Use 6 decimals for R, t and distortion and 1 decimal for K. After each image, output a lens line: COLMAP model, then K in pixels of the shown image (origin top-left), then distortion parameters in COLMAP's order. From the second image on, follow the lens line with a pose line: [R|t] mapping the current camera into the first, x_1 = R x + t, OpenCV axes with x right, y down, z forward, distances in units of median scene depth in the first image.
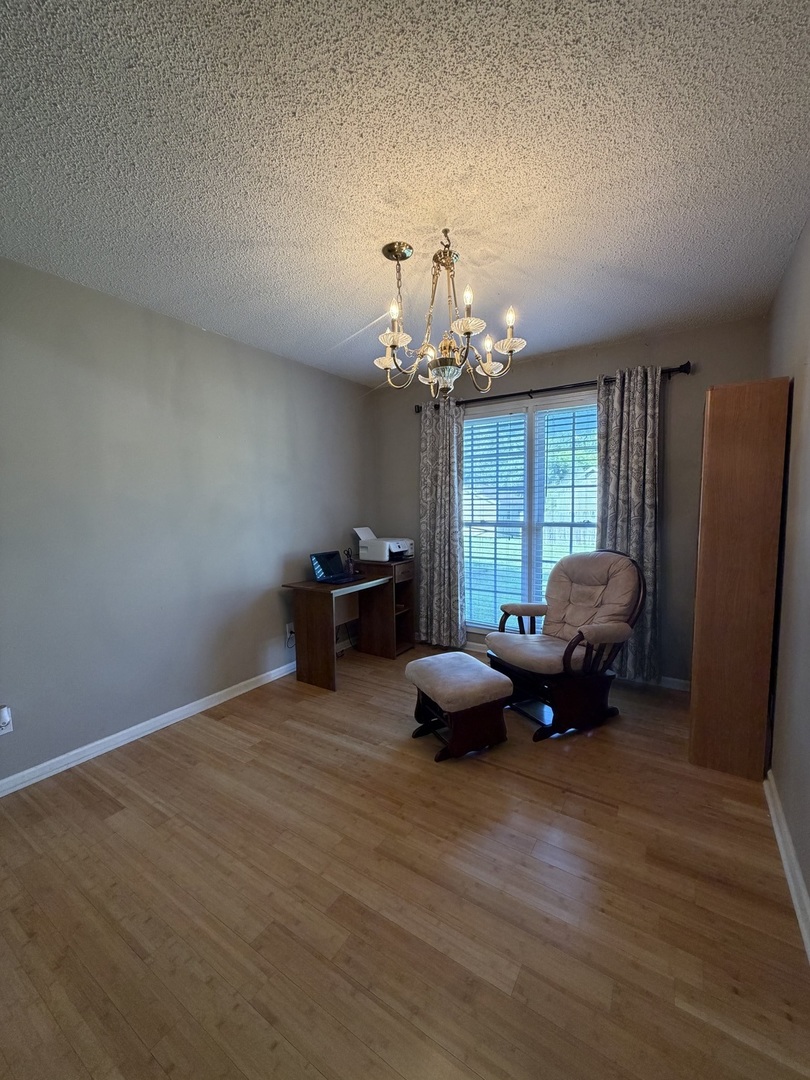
lens RADIAL K [[429.4, 0, 405.4], [0, 429.4, 539.9], [0, 0, 1]] dist [-0.001927, 0.000609]
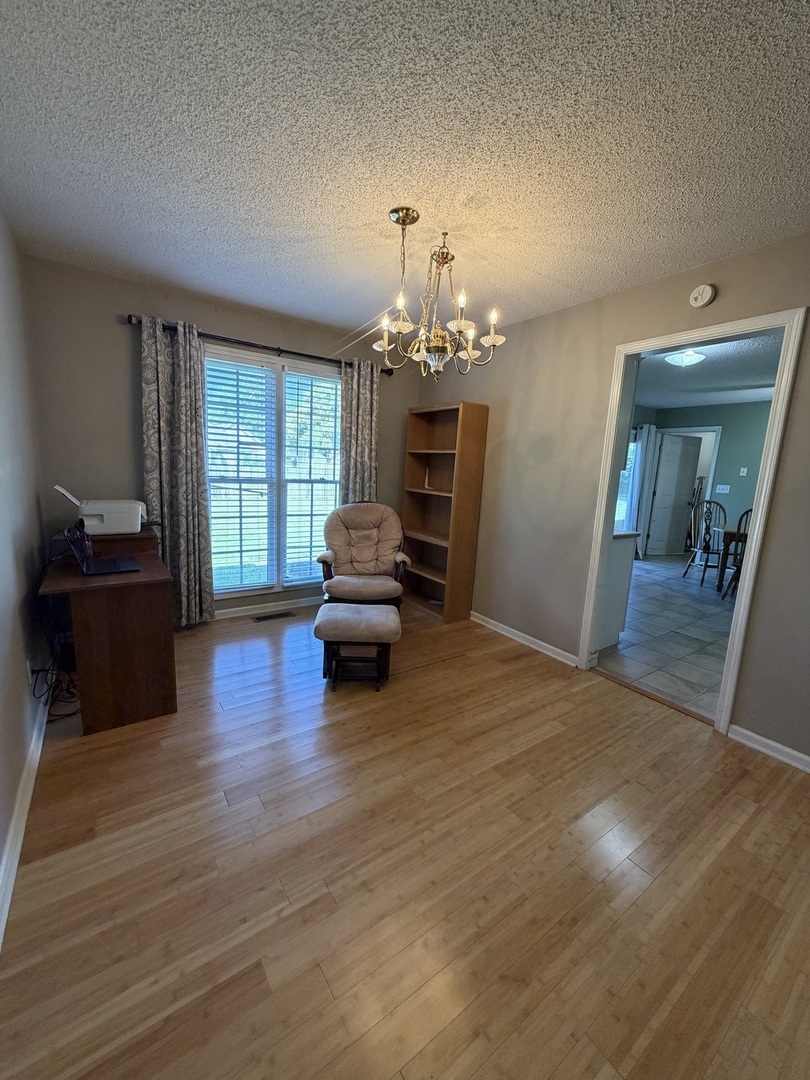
lens RADIAL K [[429.4, 0, 403.6], [0, 429.4, 540.0], [0, 0, 1]] dist [-0.001927, 0.000609]
pose [[0.374396, -0.128792, 0.918281, -0.690006], [0.023482, 0.991306, 0.129460, -0.026334], [-0.926972, -0.026906, 0.374166, 0.390845]]
